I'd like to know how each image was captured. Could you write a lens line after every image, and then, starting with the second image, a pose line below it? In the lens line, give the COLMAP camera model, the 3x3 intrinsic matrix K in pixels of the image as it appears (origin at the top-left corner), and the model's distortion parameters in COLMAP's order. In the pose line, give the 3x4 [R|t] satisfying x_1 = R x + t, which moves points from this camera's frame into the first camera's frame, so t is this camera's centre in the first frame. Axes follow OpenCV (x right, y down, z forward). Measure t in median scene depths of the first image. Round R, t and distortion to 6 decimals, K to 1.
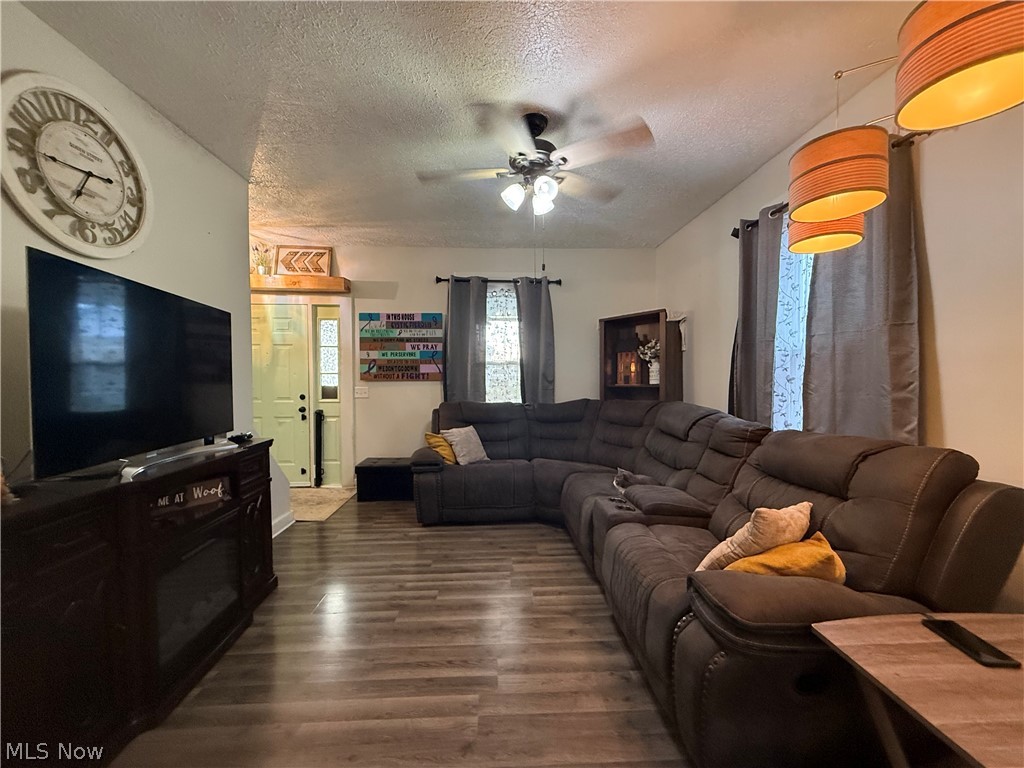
lens RADIAL K [[412.1, 0, 512.0], [0, 412.1, 384.0], [0, 0, 1]] dist [-0.000052, 0.000188]
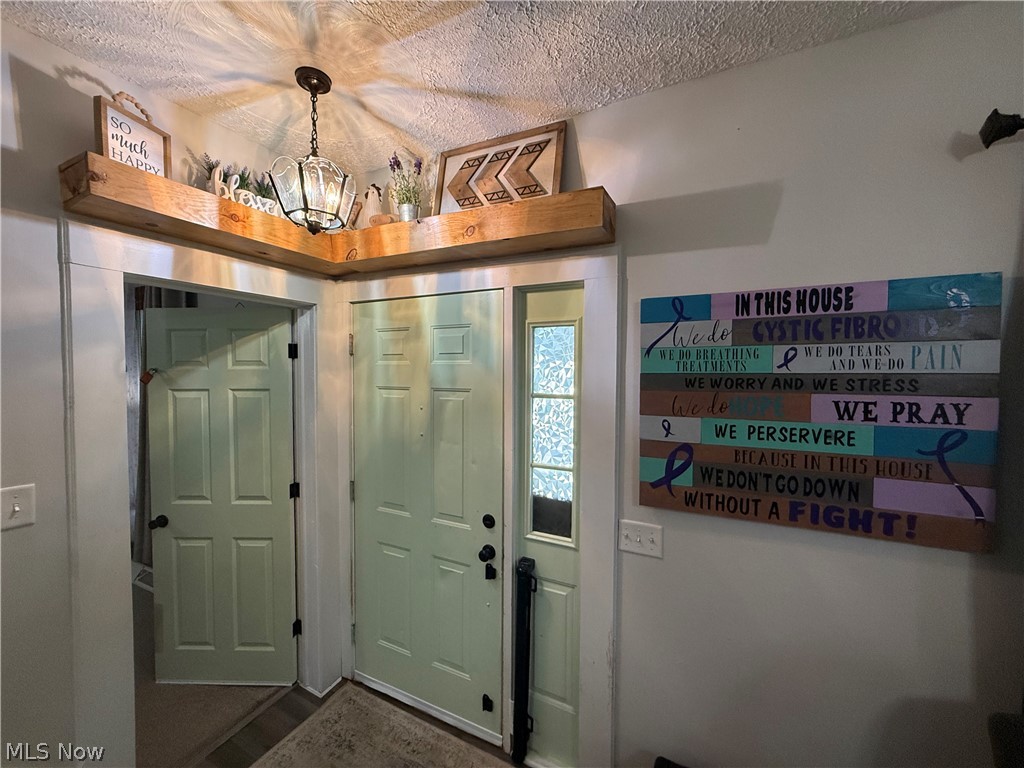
lens RADIAL K [[412.1, 0, 512.0], [0, 412.1, 384.0], [0, 0, 1]] dist [-0.000052, 0.000188]
pose [[0.883021, 0.016389, -0.469048, -0.305945], [-0.019248, 0.999814, -0.001300, -0.102518], [0.468939, 0.010176, 0.883172, 0.662091]]
